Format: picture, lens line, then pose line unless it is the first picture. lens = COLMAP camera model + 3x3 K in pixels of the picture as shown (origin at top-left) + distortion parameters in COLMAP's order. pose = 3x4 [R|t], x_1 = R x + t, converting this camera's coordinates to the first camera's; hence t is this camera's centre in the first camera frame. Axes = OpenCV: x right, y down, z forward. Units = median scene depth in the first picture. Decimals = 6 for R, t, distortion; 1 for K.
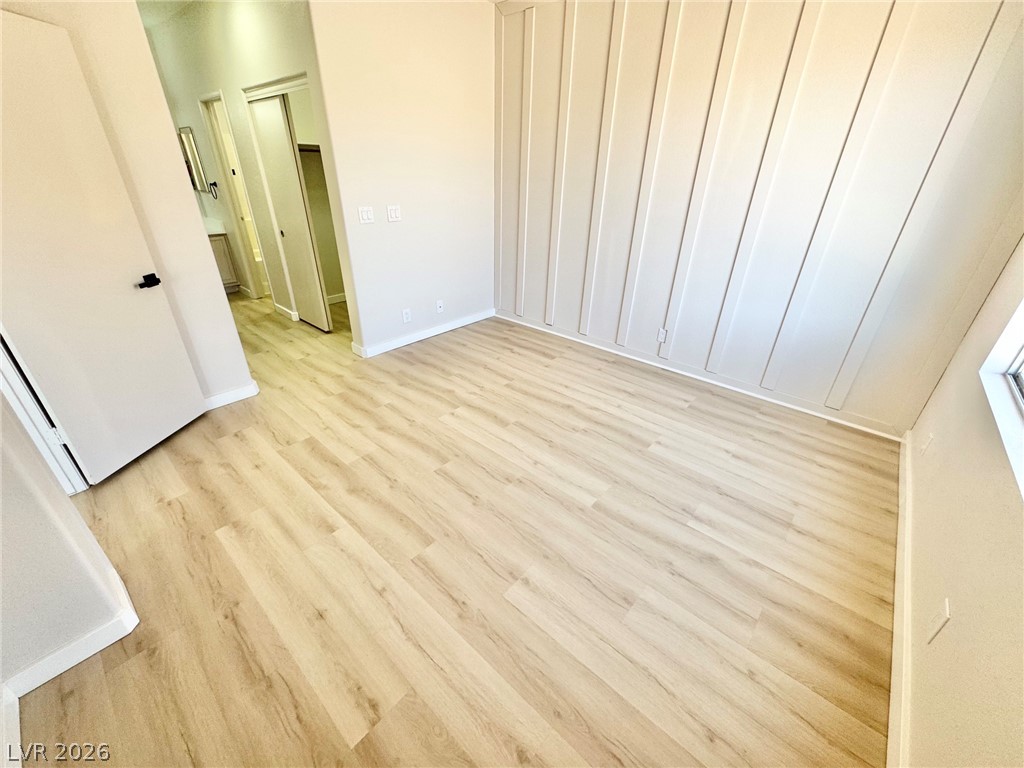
lens RADIAL K [[409.0, 0, 508.7], [0, 409.0, 381.4], [0, 0, 1]] dist [-0.002263, -0.000176]
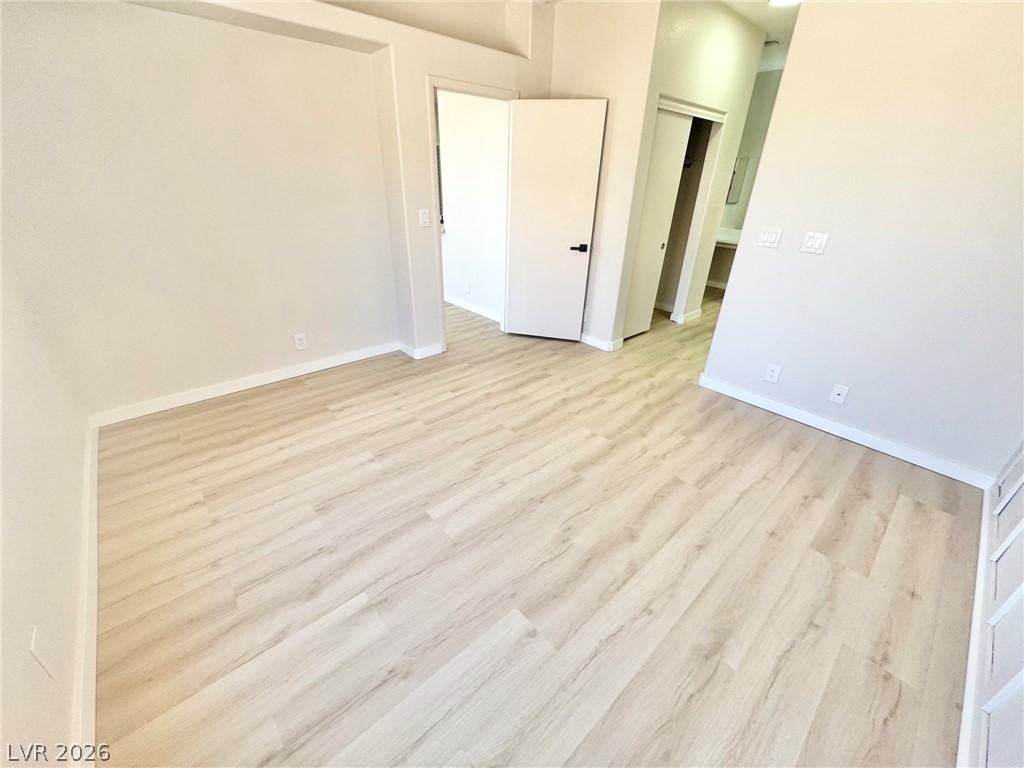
lens RADIAL K [[409.0, 0, 516.5], [0, 409.0, 386.0], [0, 0, 1]] dist [-0.002263, -0.000176]
pose [[-0.111328, 0.431403, -0.895264, 0.725823], [-0.485641, 0.762355, 0.427748, -0.346326], [0.867041, 0.482397, 0.124635, 0.735495]]
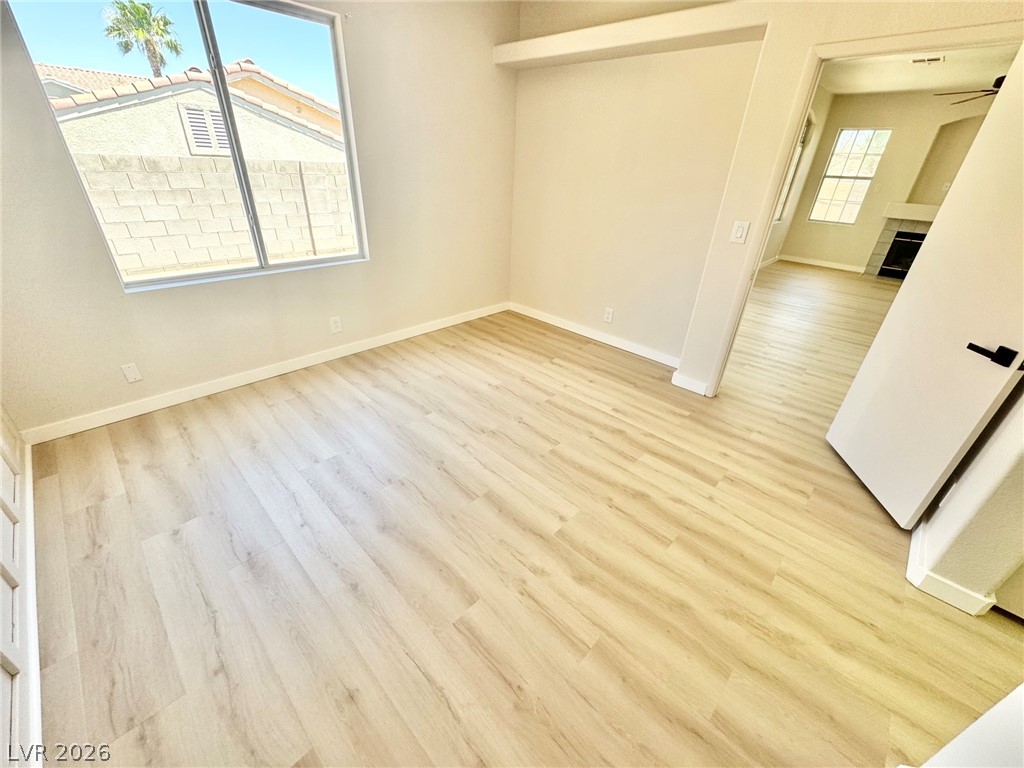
lens RADIAL K [[409.0, 0, 507.0], [0, 409.0, 385.1], [0, 0, 1]] dist [-0.002263, -0.000176]
pose [[-0.996677, -0.080282, 0.013795, -0.038422], [-0.033126, 0.554171, 0.831743, -0.674897], [-0.074419, 0.828522, -0.554989, 1.308683]]
